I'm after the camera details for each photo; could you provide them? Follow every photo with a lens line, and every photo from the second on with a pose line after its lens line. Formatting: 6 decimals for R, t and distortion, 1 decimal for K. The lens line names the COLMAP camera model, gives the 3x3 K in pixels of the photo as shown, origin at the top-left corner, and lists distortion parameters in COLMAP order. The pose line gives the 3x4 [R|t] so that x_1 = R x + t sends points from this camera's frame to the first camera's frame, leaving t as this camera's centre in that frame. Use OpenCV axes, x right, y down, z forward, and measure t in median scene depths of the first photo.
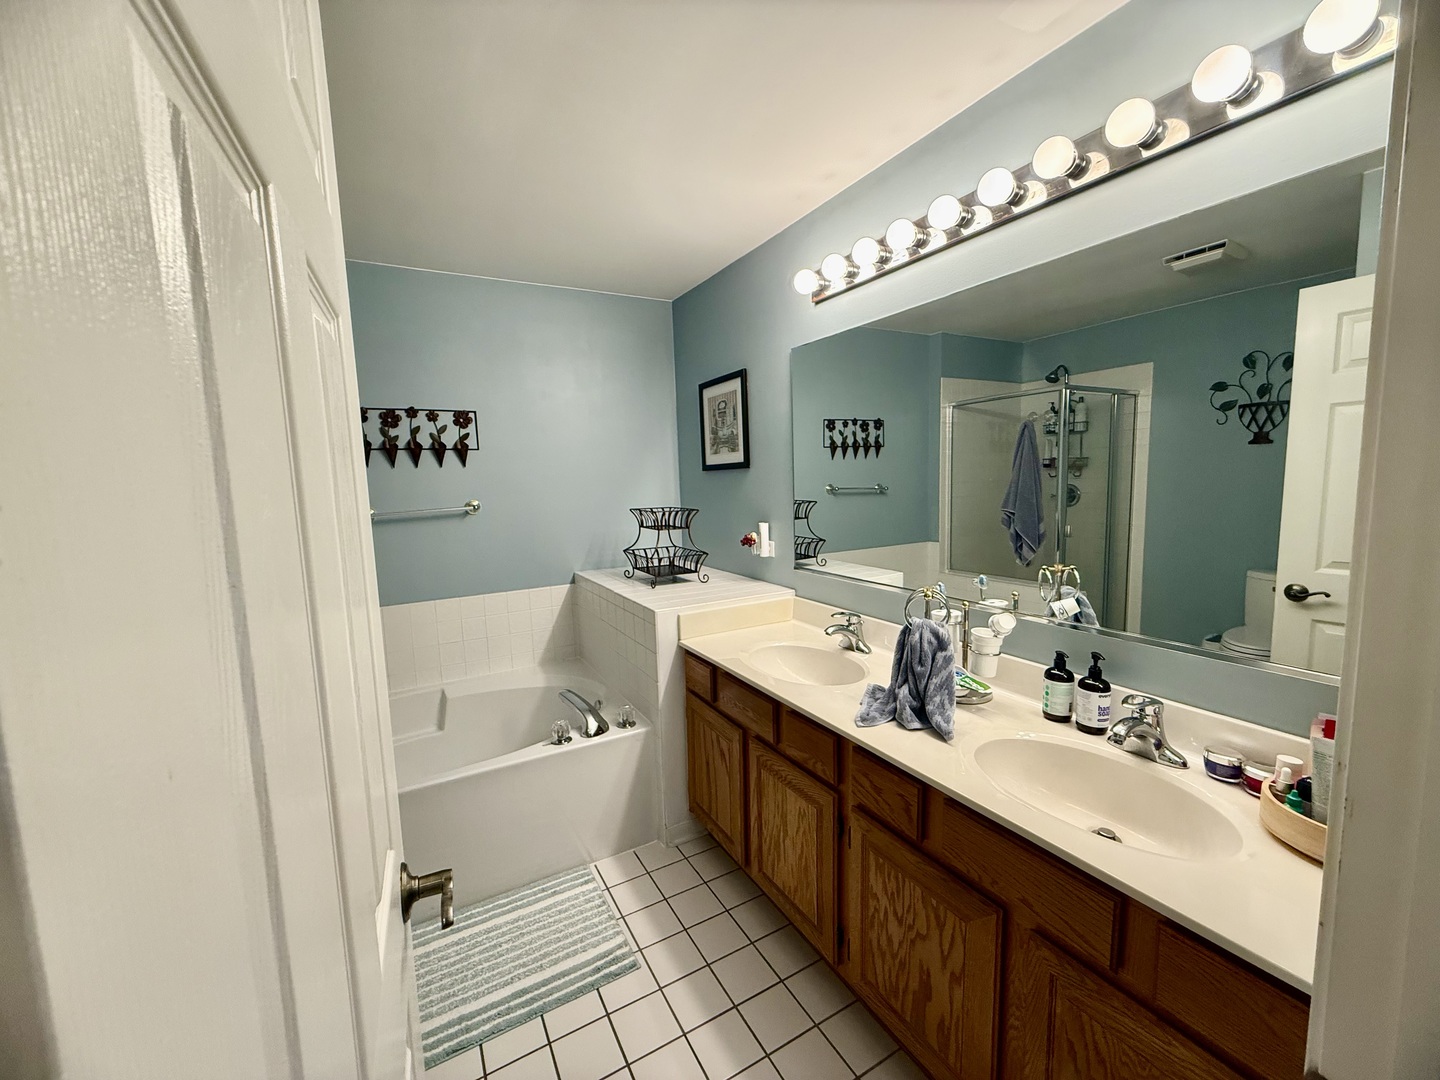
lens RADIAL K [[569.2, 0, 725.3], [0, 569.2, 538.8], [0, 0, 1]] dist [-0.012756, -0.000269]
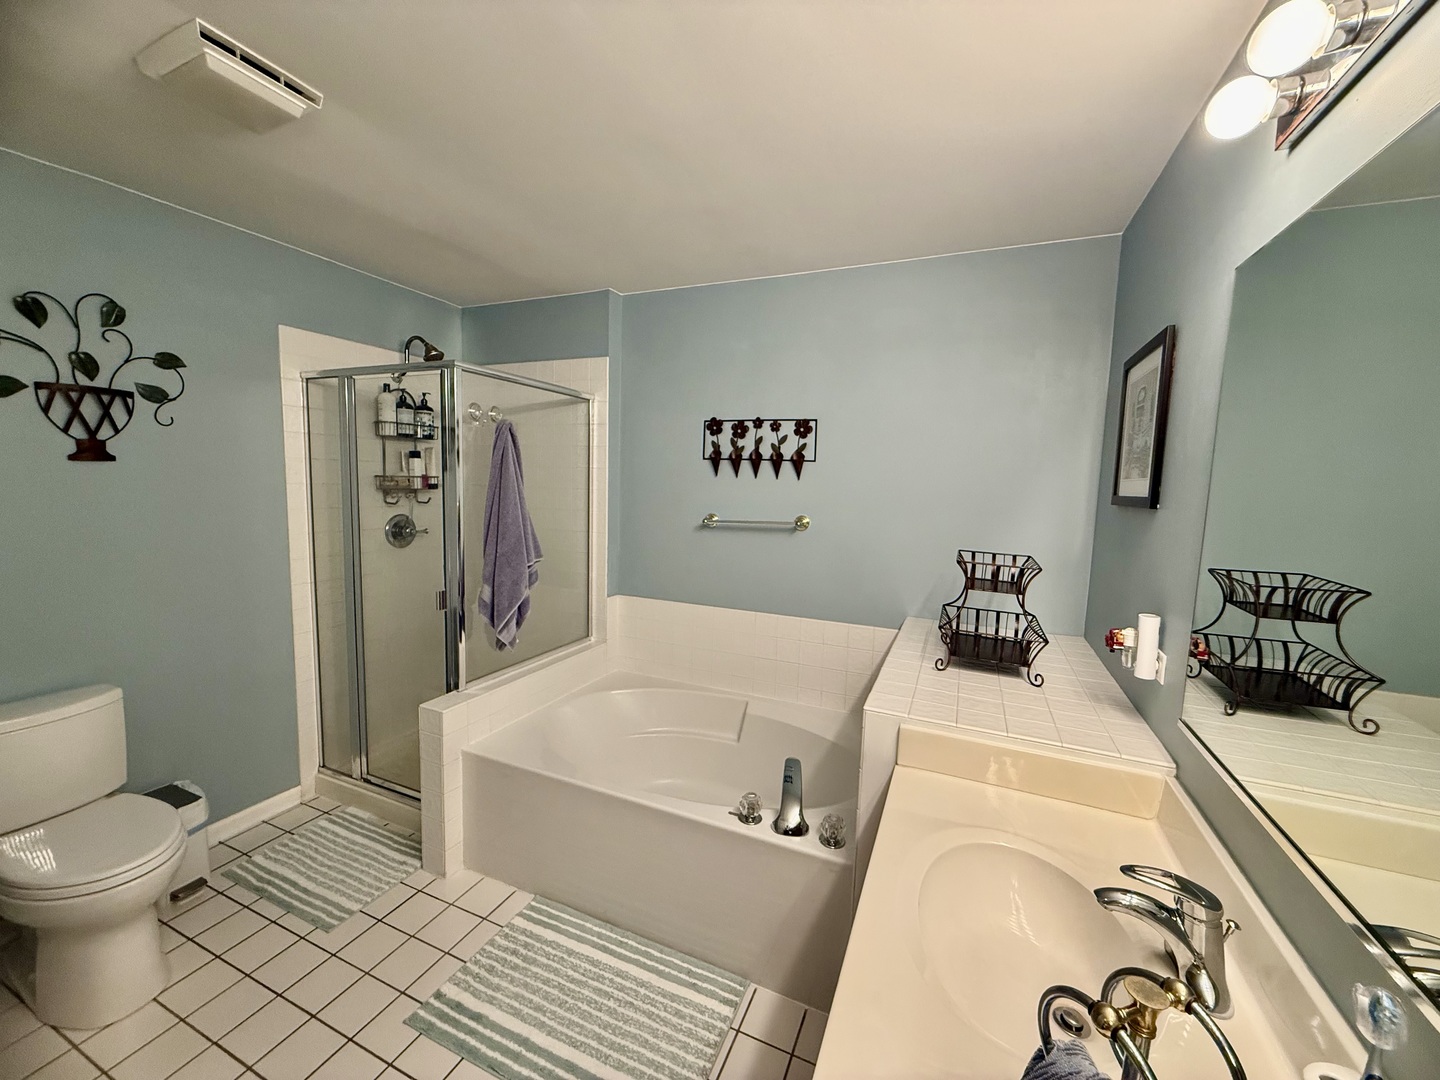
lens RADIAL K [[569.2, 0, 718.4], [0, 569.2, 539.4], [0, 0, 1]] dist [-0.012756, -0.000269]
pose [[0.593562, 0.133053, -0.793713, 0.229976], [-0.136864, 0.988561, 0.063365, -0.073755], [0.793065, 0.071020, 0.604983, 0.350580]]
